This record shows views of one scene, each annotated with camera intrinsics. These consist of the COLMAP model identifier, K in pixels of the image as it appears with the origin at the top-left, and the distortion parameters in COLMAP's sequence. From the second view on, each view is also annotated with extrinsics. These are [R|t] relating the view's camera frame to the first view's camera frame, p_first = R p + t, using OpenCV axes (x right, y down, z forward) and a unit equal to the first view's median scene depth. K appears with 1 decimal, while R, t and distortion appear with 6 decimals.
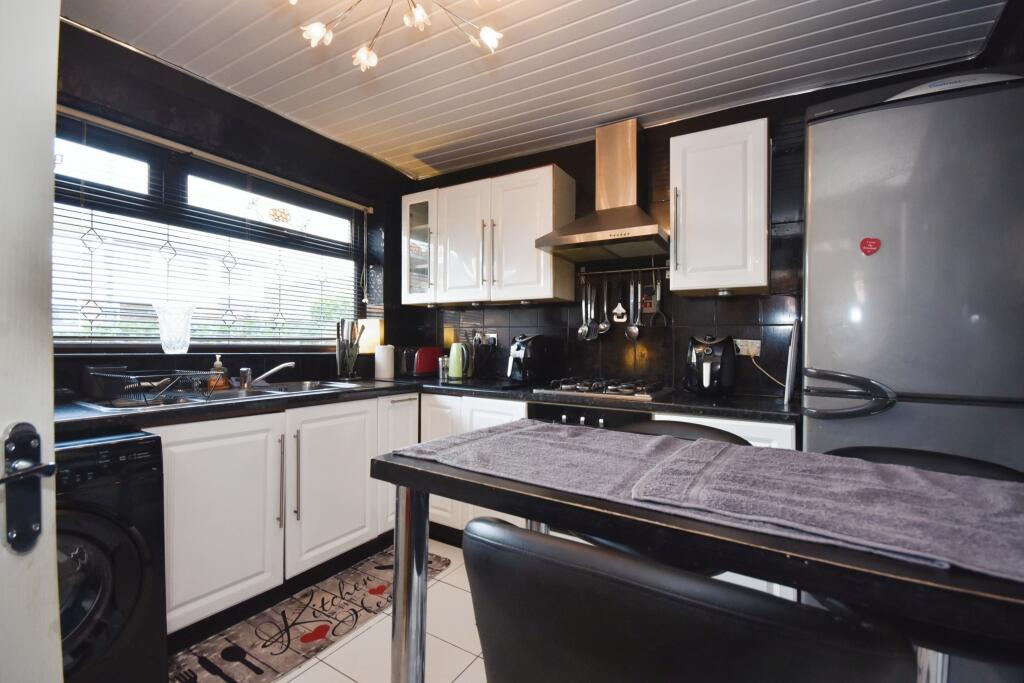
lens RADIAL K [[457.7, 0, 512.0], [0, 457.7, 341.5], [0, 0, 1]] dist [0.000748, -0.000031]
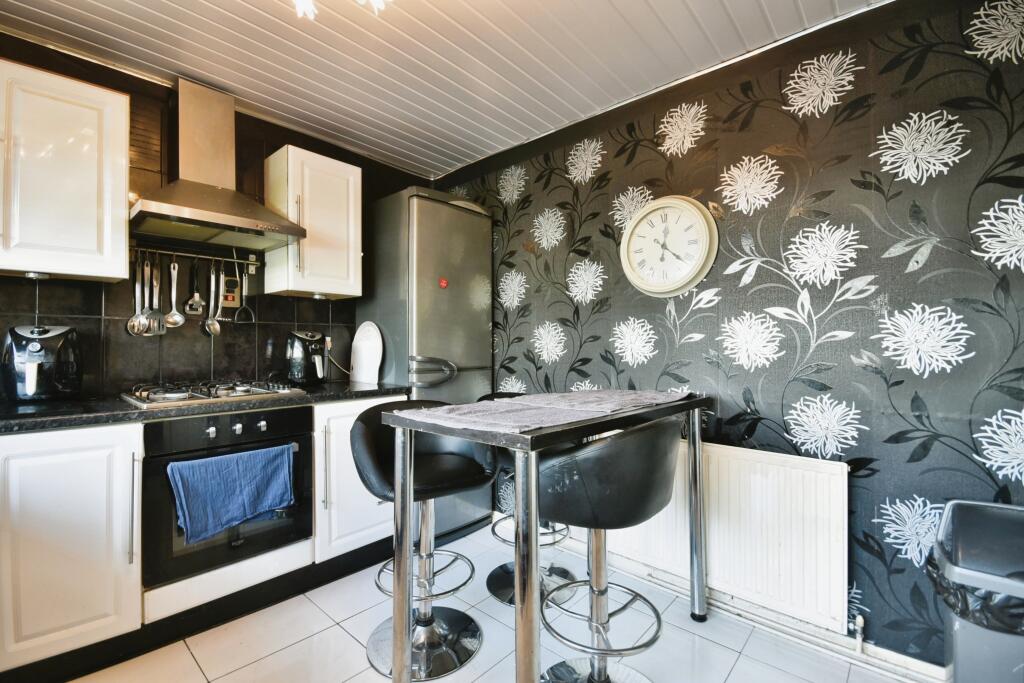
lens RADIAL K [[446.2, 0, 512.0], [0, 446.2, 341.5], [0, 0, 1]] dist [-0.019142, 0.000021]
pose [[0.173657, -0.004813, 0.984794, -0.502781], [-0.008007, 0.999948, 0.006299, -0.002805], [-0.984774, -0.008979, 0.173610, 0.283113]]
